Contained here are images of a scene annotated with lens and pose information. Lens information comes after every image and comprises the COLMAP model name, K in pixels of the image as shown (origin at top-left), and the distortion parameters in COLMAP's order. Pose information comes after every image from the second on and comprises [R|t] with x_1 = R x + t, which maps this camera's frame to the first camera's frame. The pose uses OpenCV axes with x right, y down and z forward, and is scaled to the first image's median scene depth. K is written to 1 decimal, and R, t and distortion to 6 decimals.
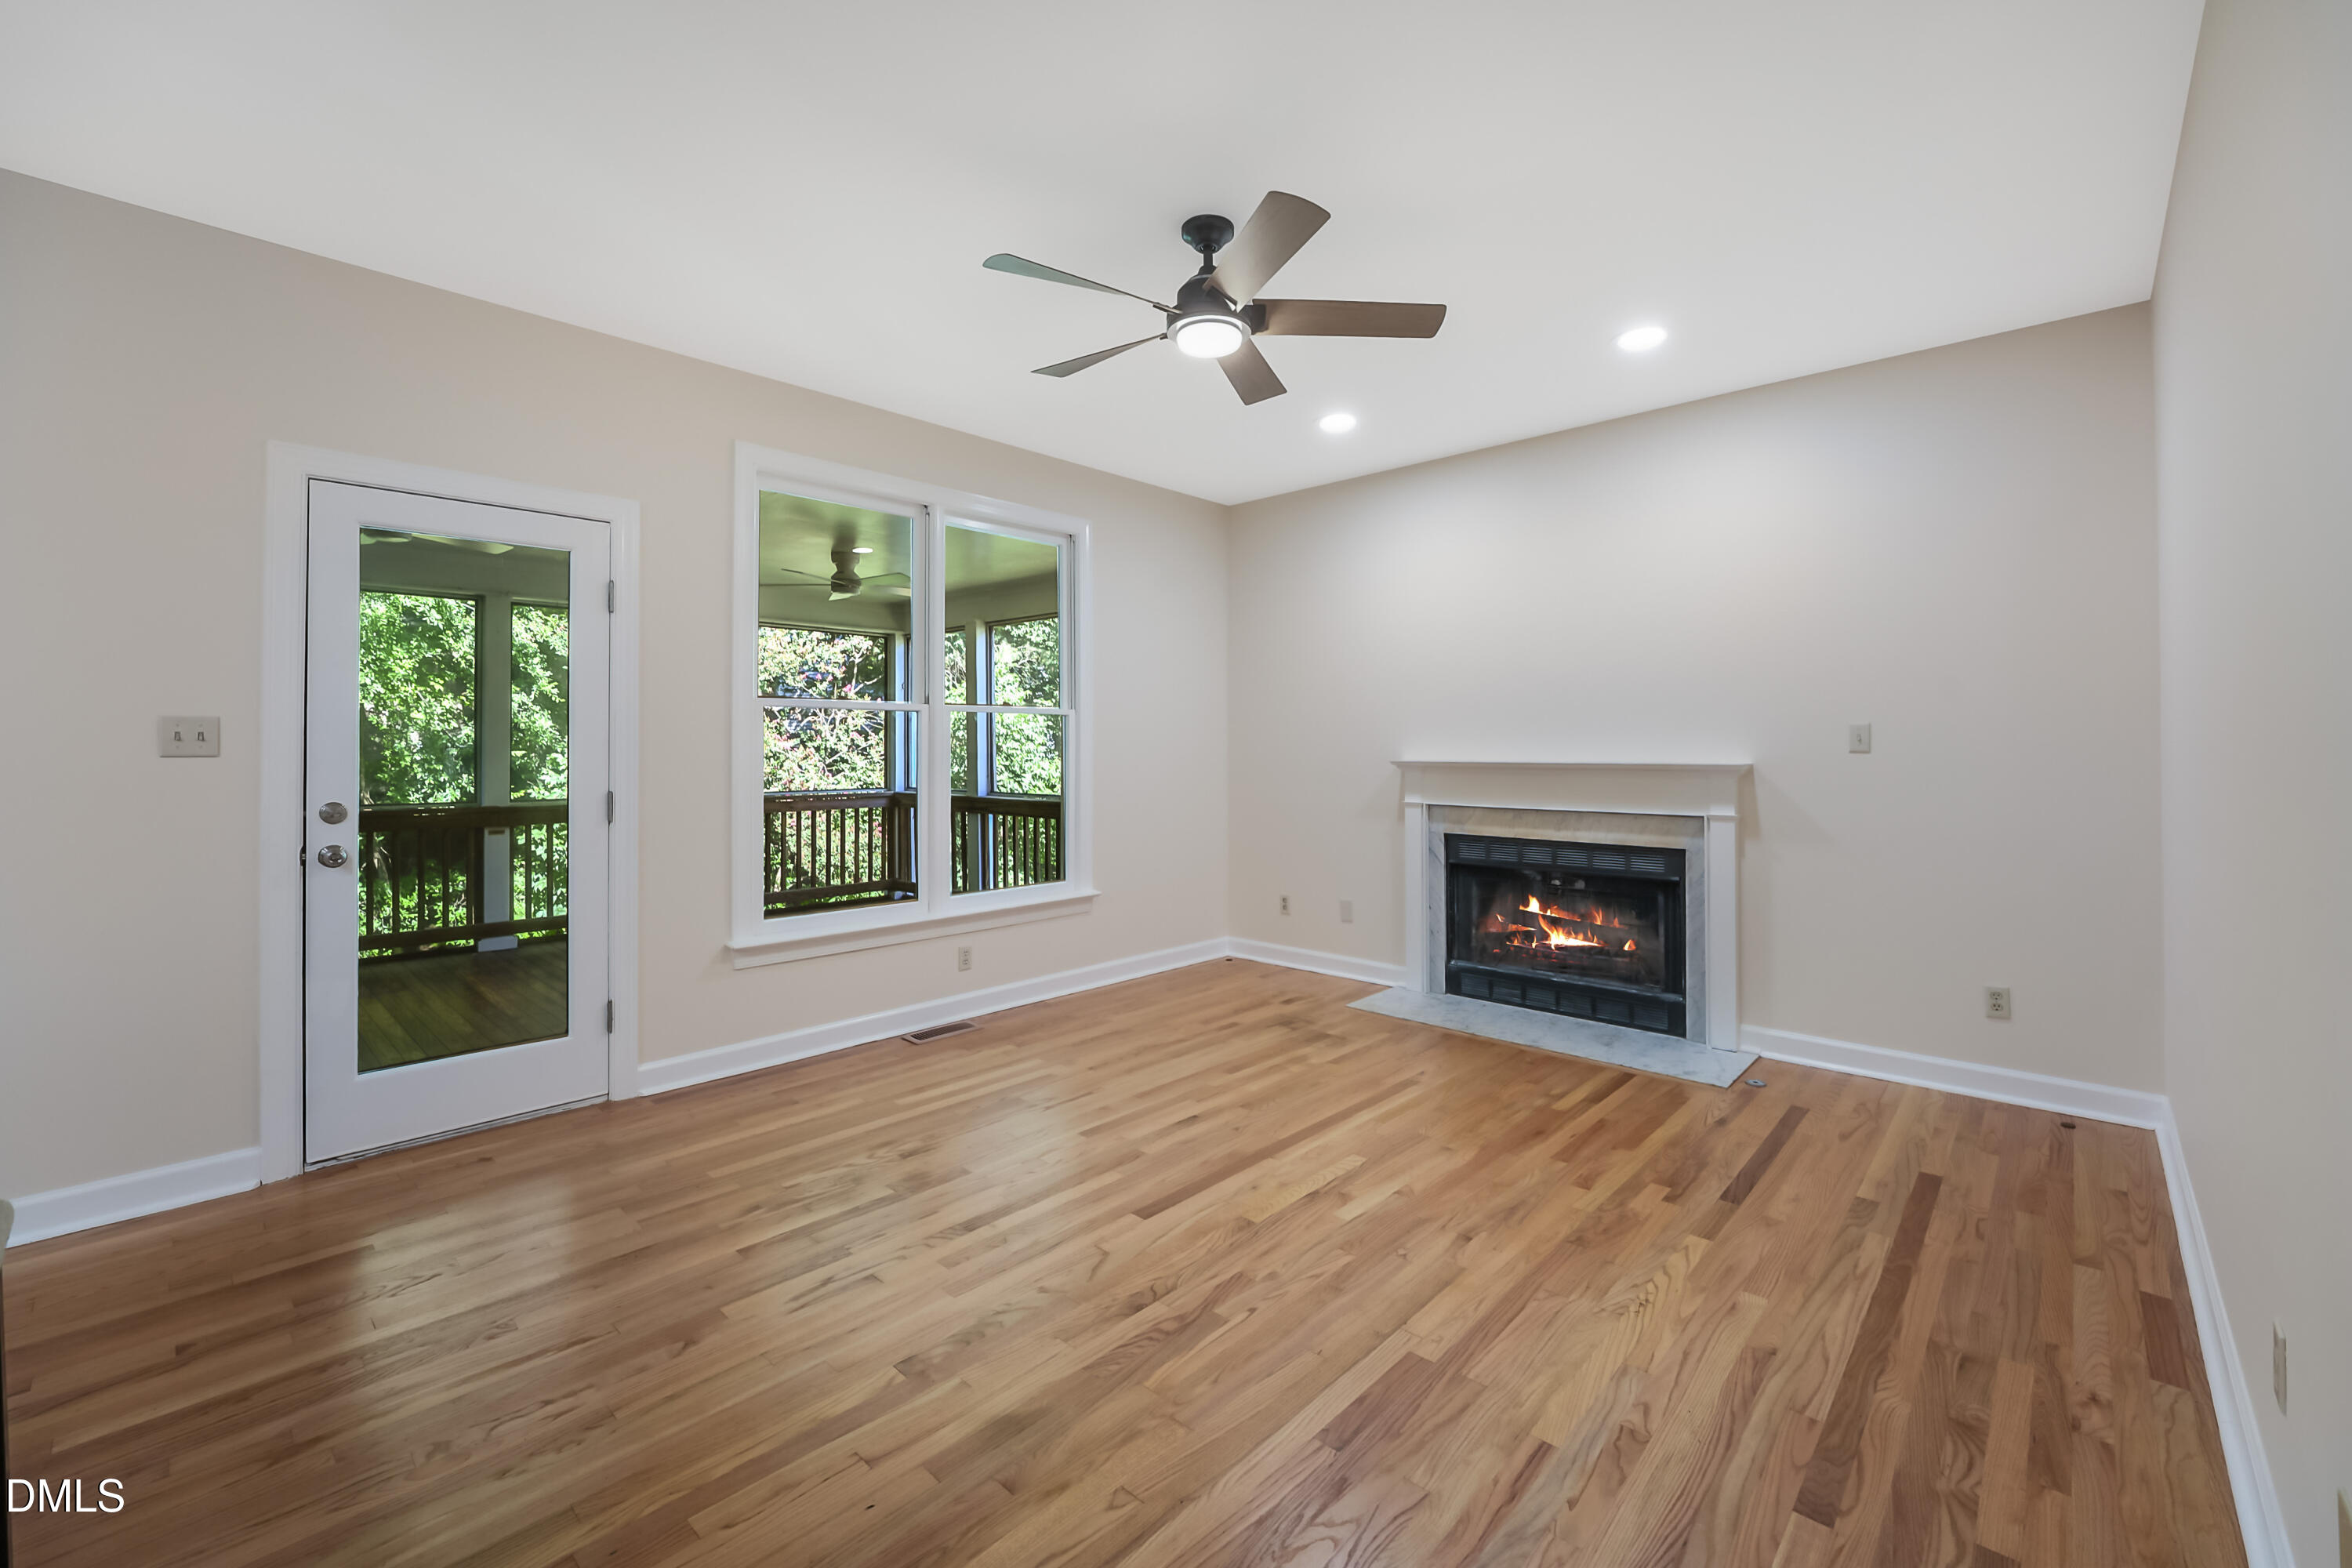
lens RADIAL K [[959.4, 0, 1143.7], [0, 959.4, 755.2], [0, 0, 1]] dist [-0.014420, 0.003402]
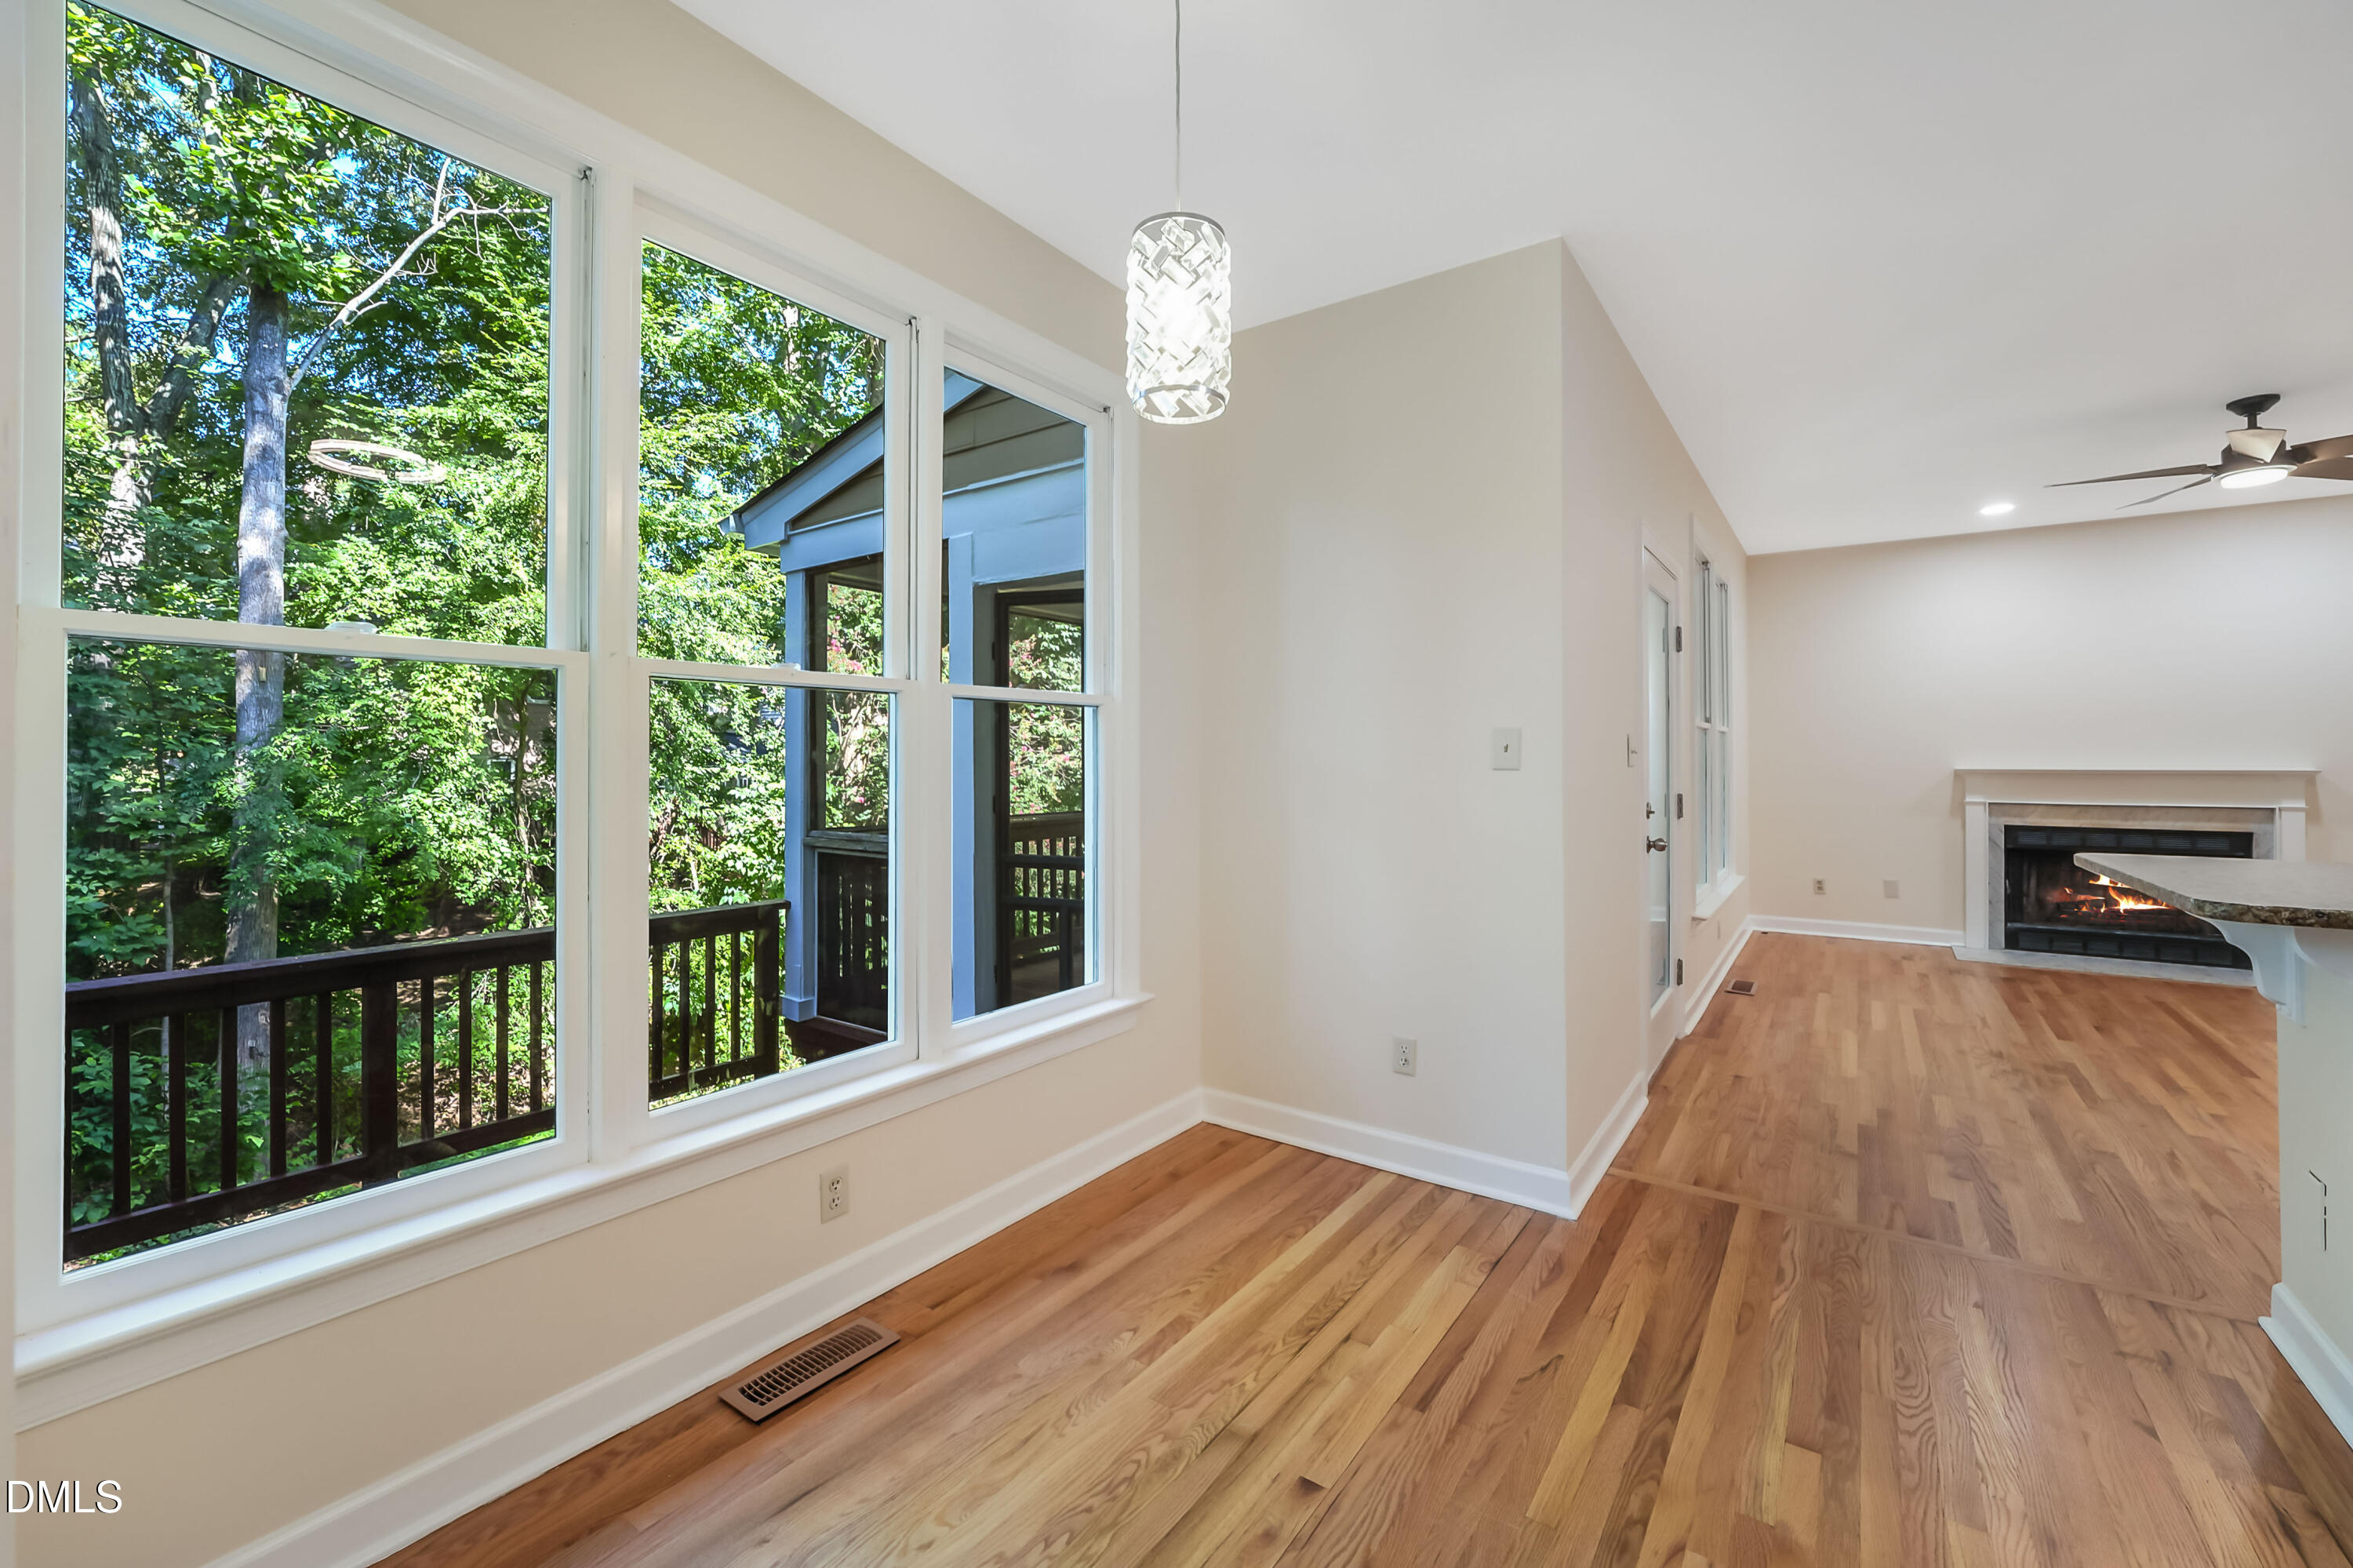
lens RADIAL K [[959.8, 0, 1185.7], [0, 959.8, 753.5], [0, 0, 1]] dist [-0.014420, 0.003402]
pose [[0.988537, 0.000014, 0.150982, -1.250034], [0.001908, 0.999919, -0.012582, -0.001686], [-0.150970, 0.012726, 0.988456, -0.136259]]
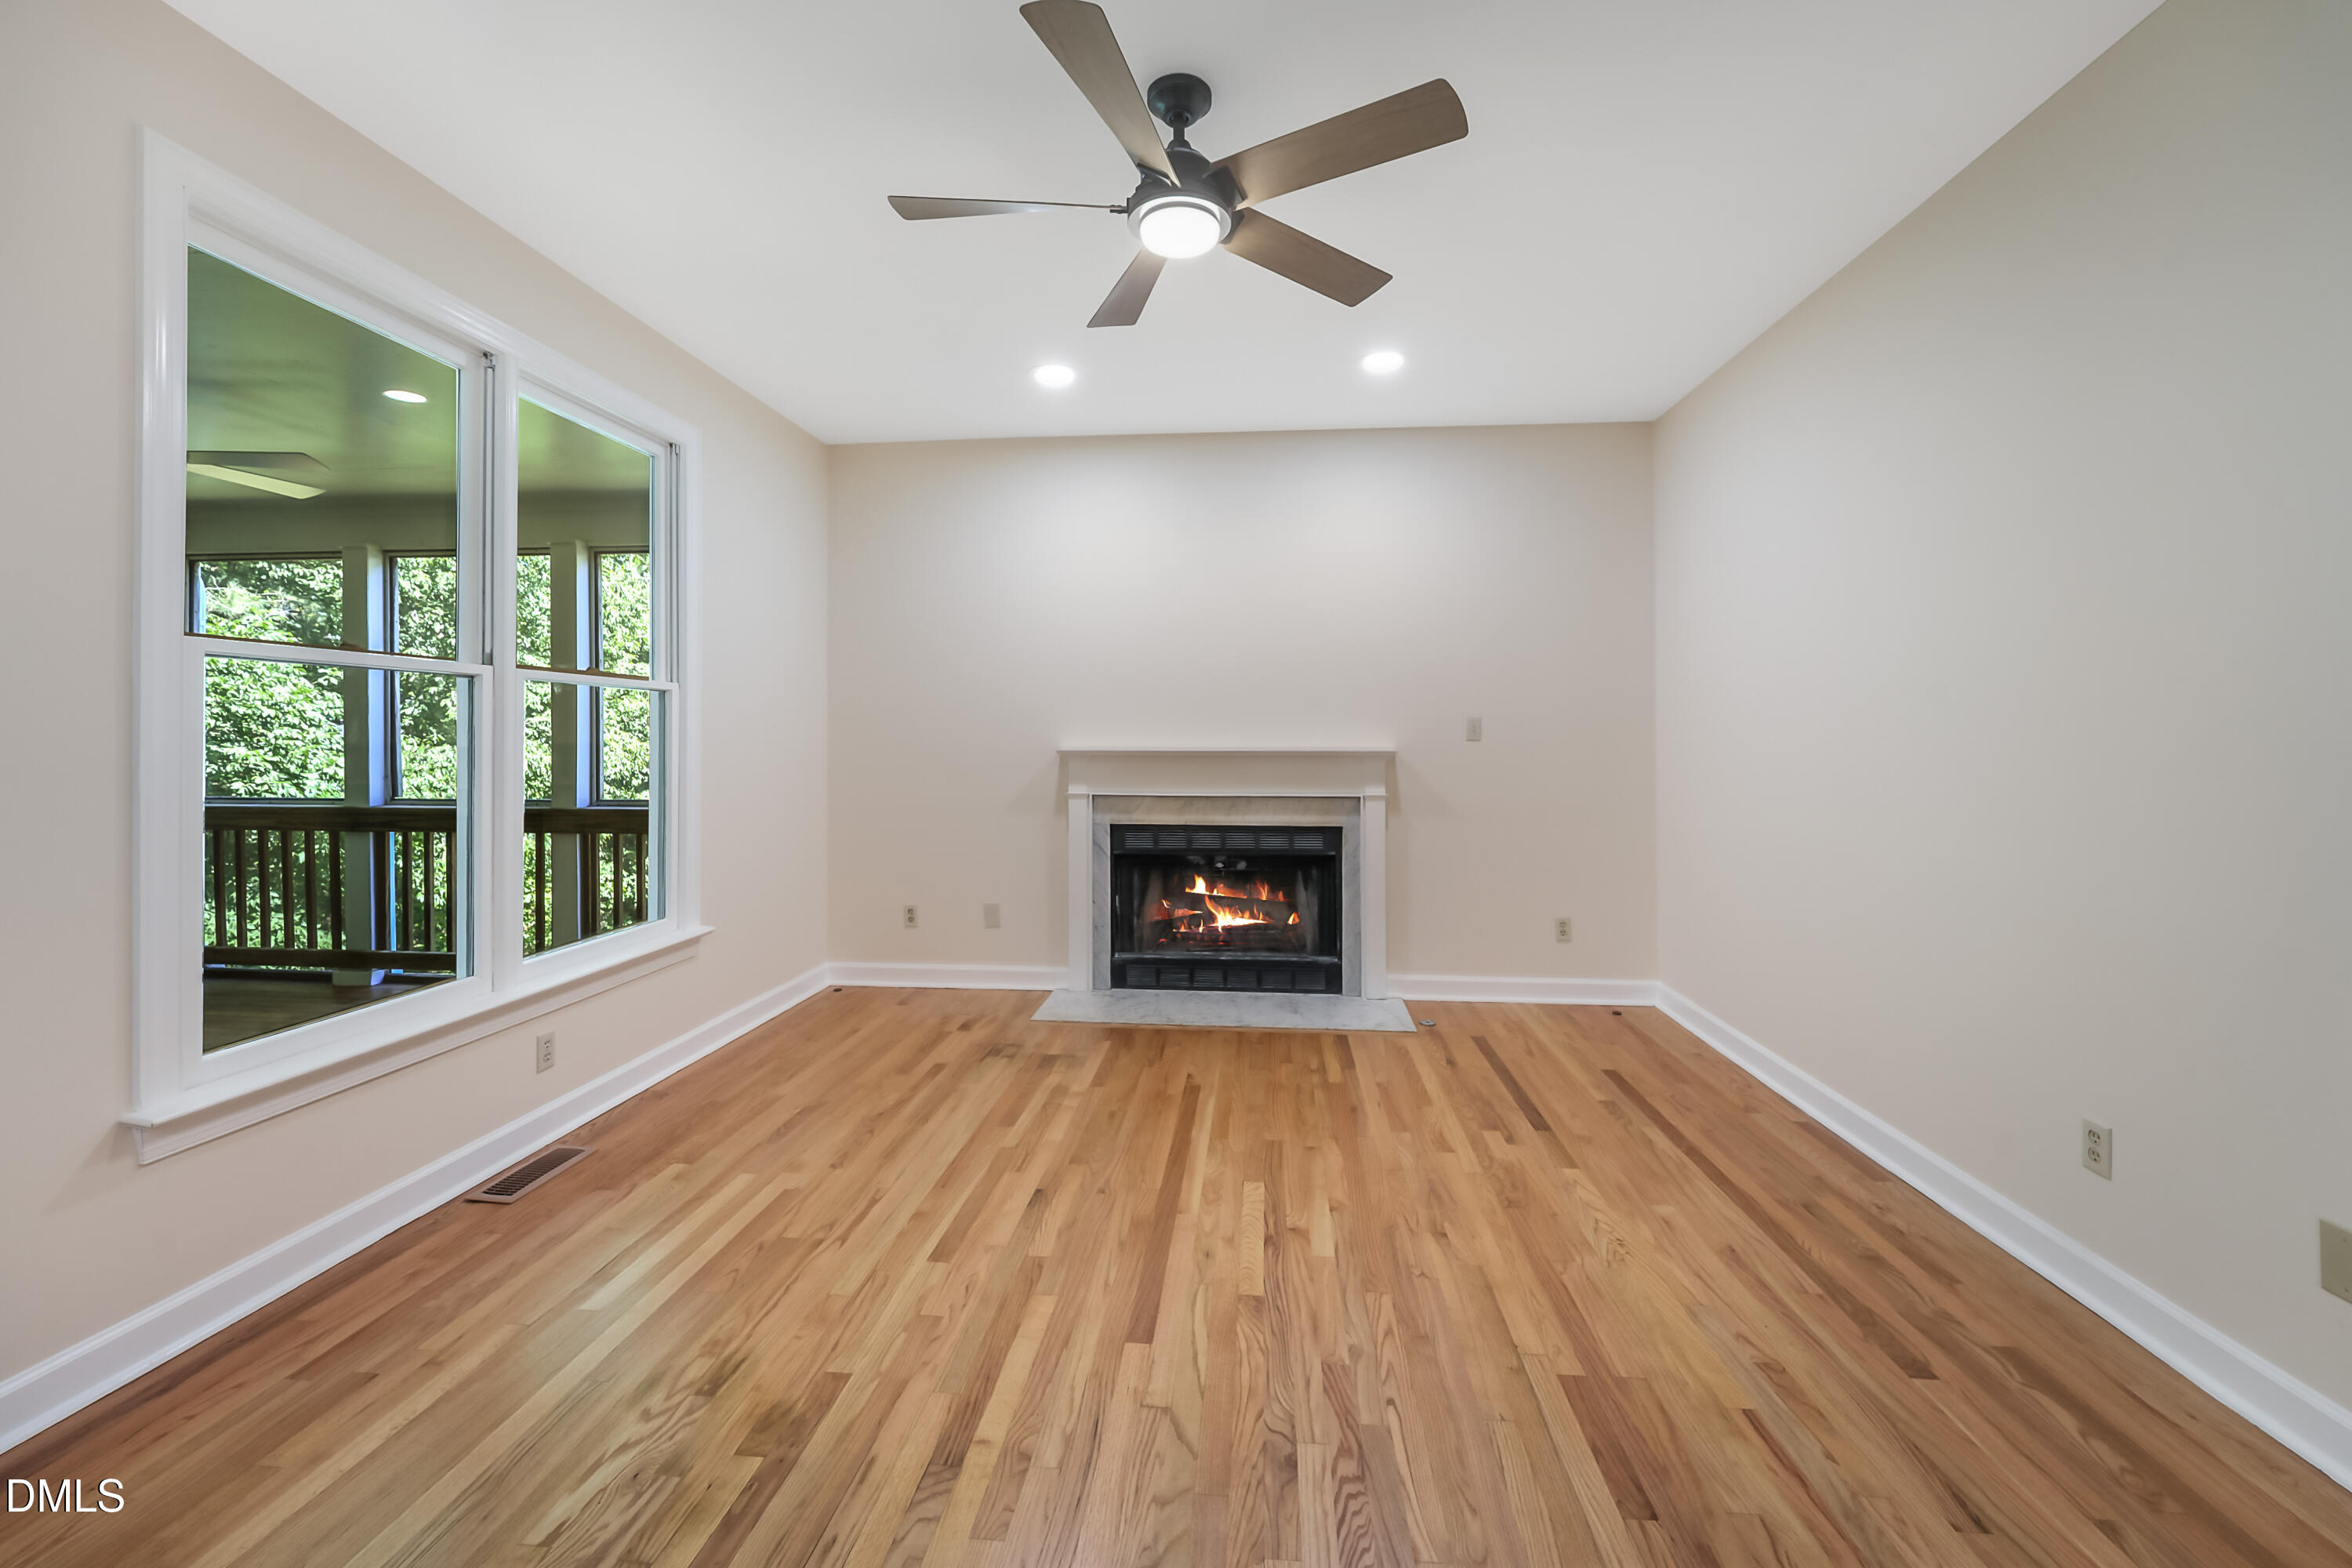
lens RADIAL K [[959.4, 0, 1174.5], [0, 959.4, 750.4], [0, 0, 1]] dist [-0.014420, 0.003402]
pose [[0.783072, -0.007289, 0.621888, -0.305388], [0.003508, 0.999967, 0.007303, 0.000263], [-0.621921, -0.003537, 0.783072, 0.256164]]
